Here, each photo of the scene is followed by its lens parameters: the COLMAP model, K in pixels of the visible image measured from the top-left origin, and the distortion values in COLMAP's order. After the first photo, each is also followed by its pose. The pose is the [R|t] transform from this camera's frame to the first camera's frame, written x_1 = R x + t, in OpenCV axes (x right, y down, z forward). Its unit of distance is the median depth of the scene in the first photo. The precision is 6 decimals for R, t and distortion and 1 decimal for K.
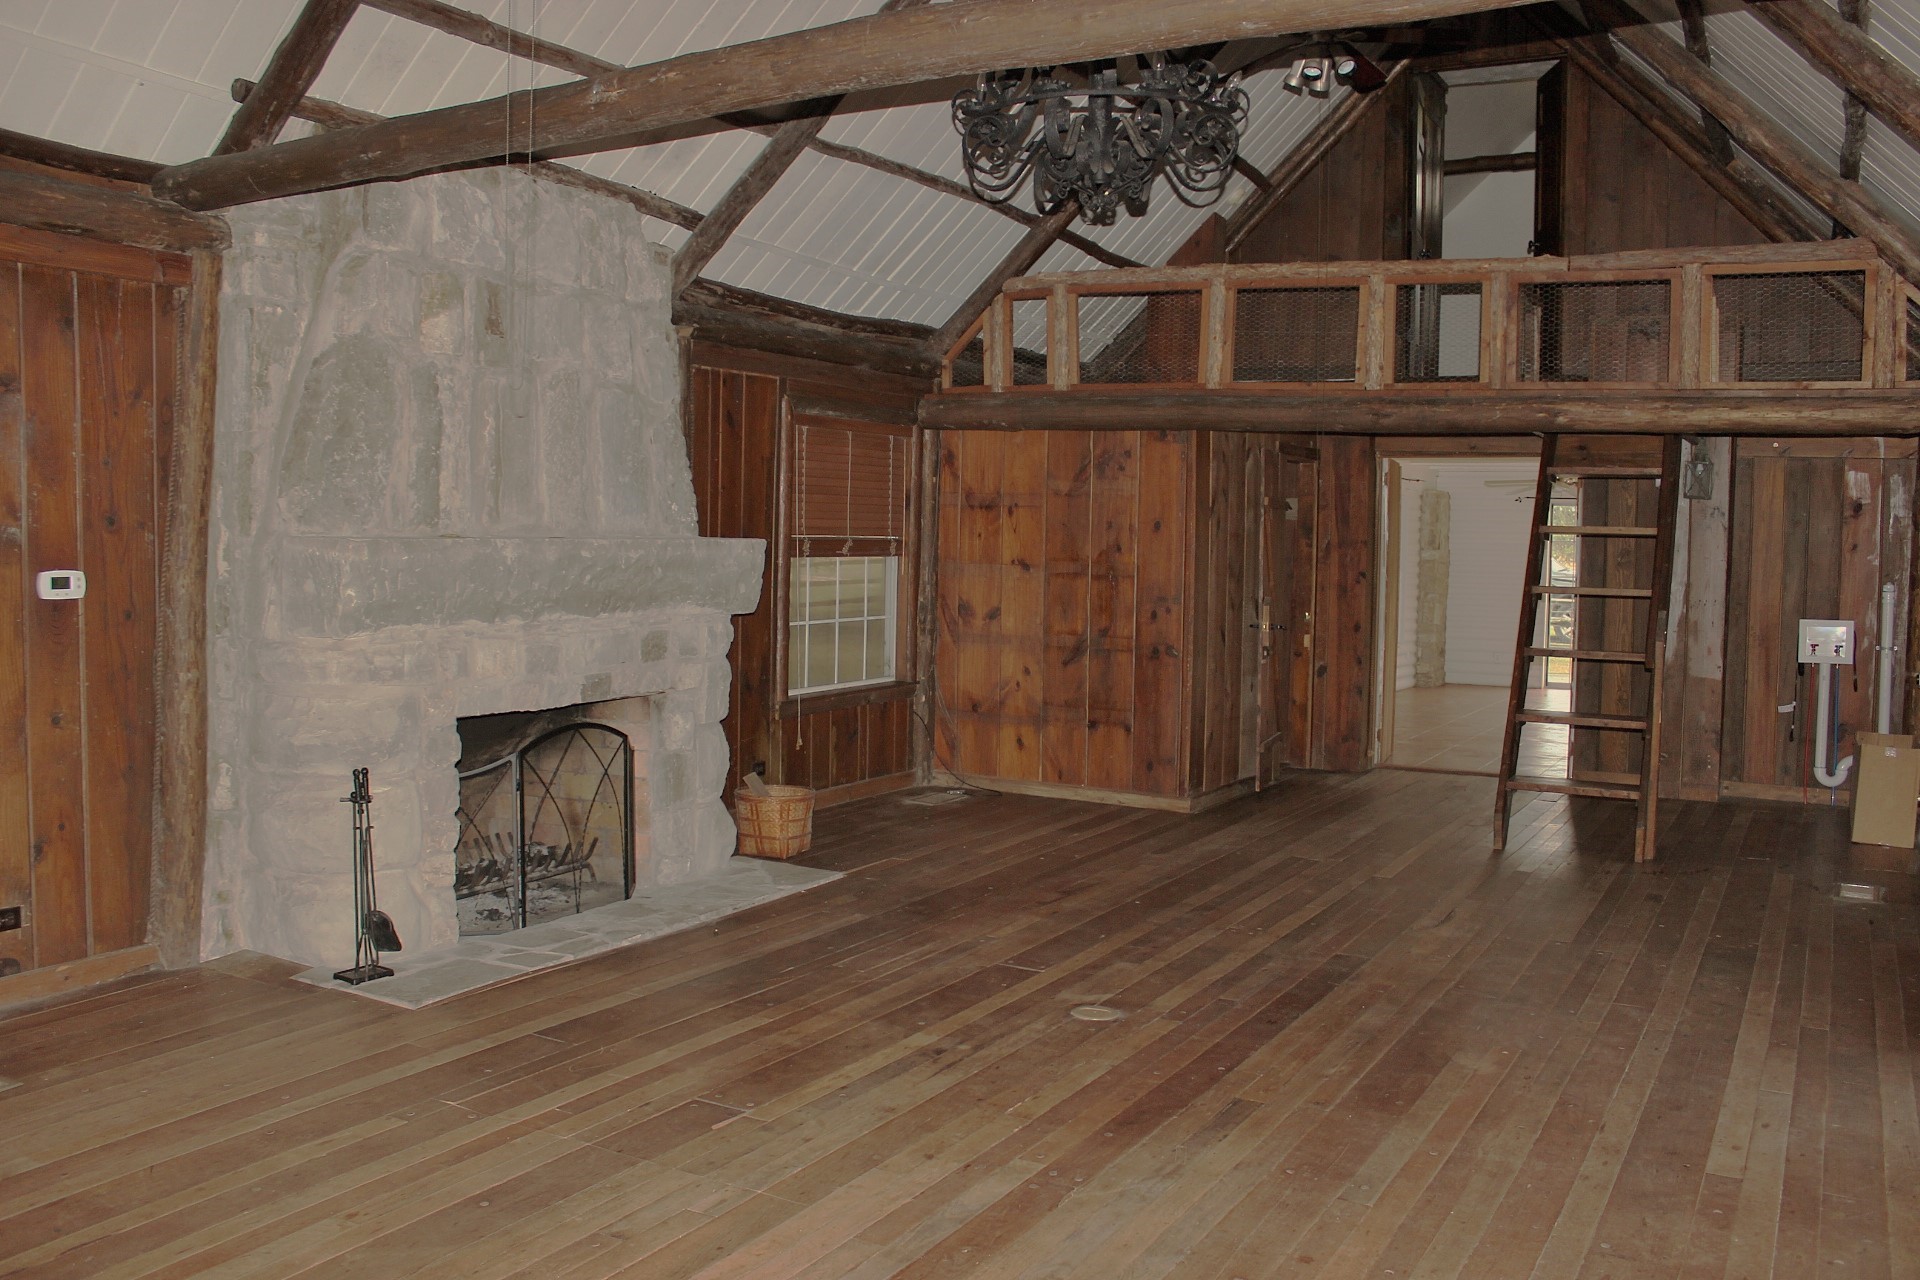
lens RADIAL K [[1620.2, 0, 960.9], [0, 1620.2, 635.0], [0, 0, 1]] dist [-0.009383, 0.008596]
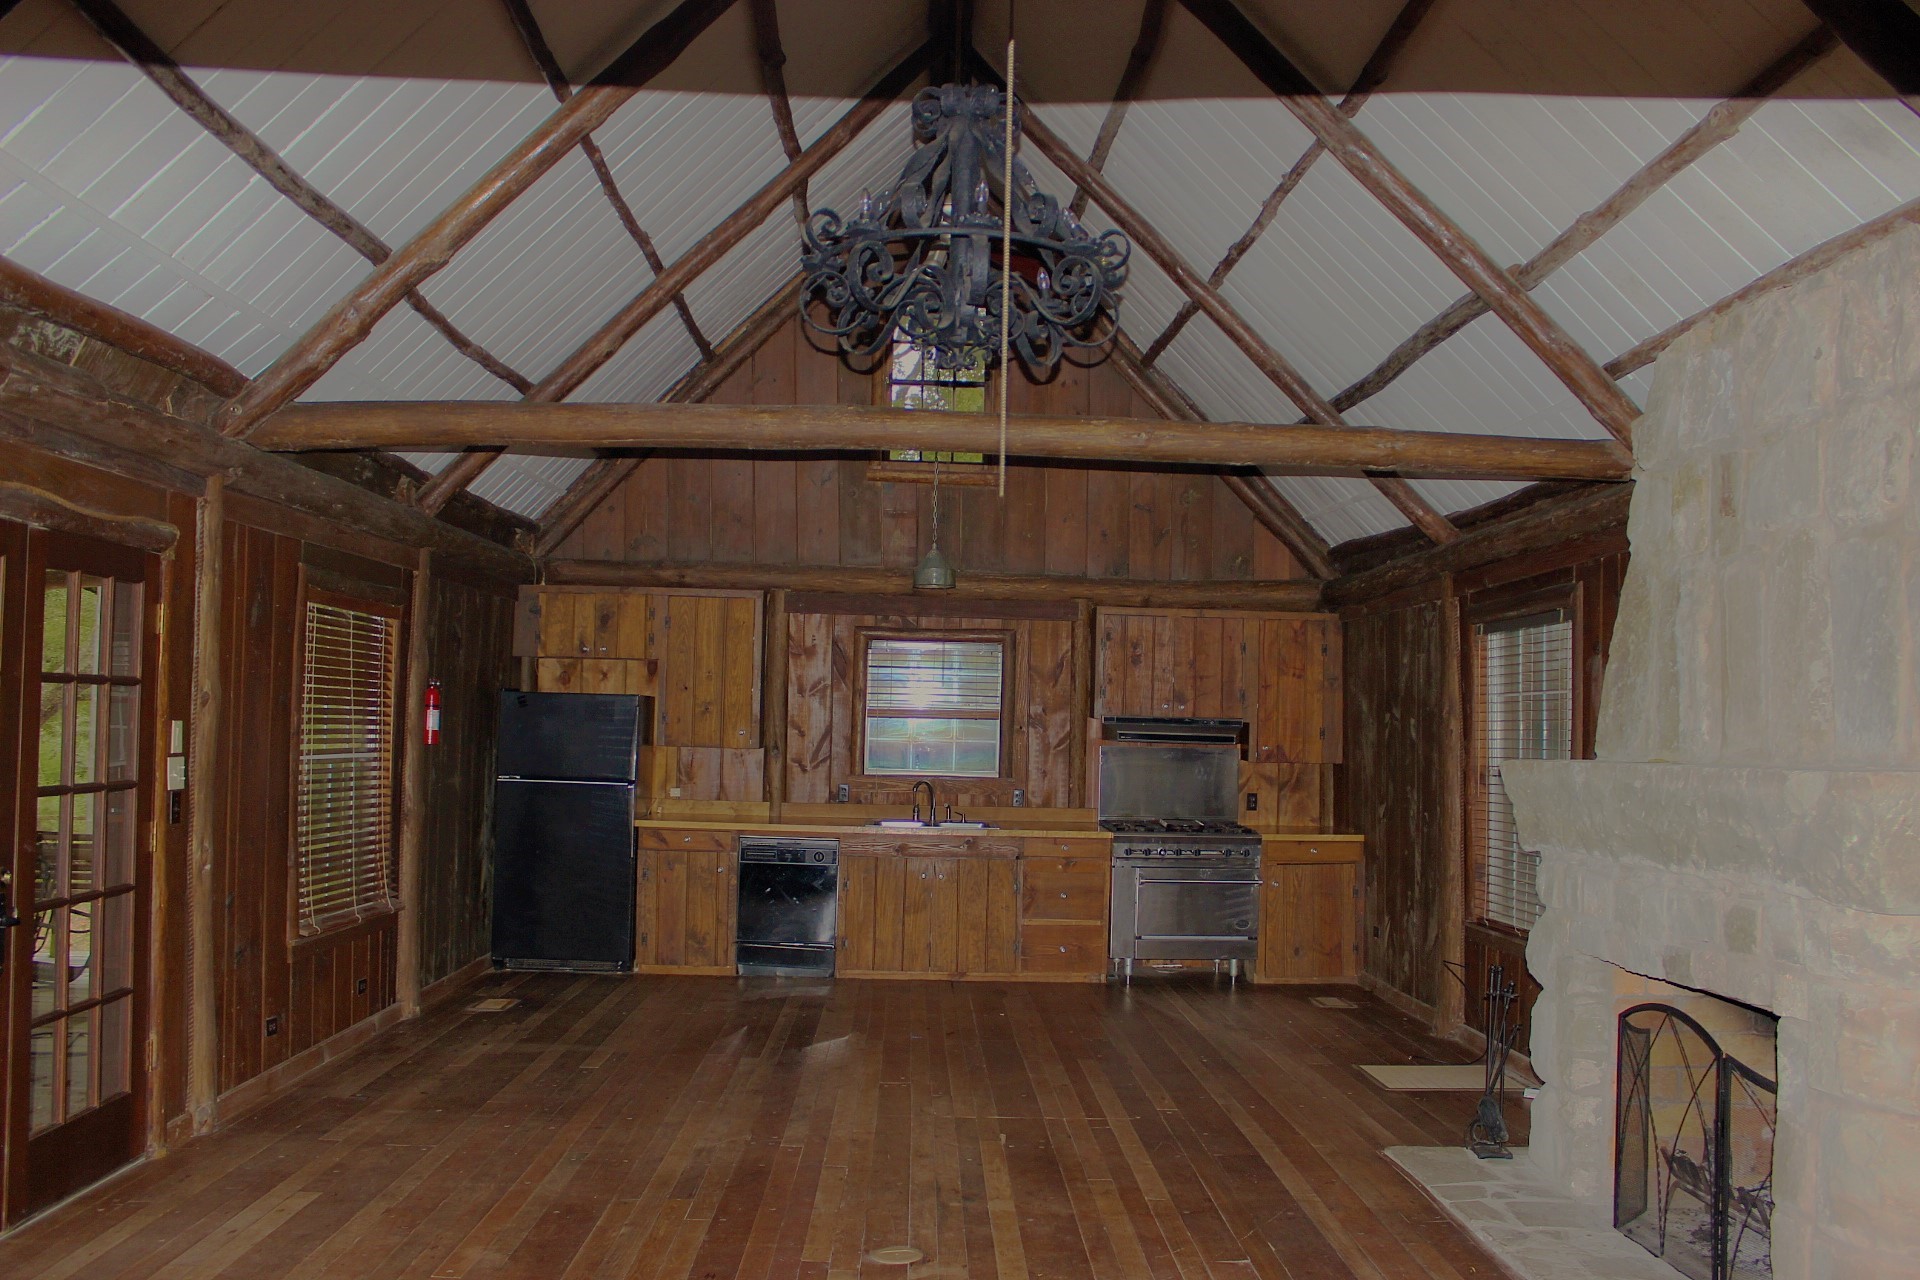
lens RADIAL K [[1620.2, 0, 958.4], [0, 1620.2, 646.7], [0, 0, 1]] dist [-0.009383, 0.008596]
pose [[-0.850833, -0.059145, -0.522097, 0.477822], [-0.063885, 0.997917, -0.008939, -0.090828], [0.521538, 0.025749, -0.852839, 1.543765]]
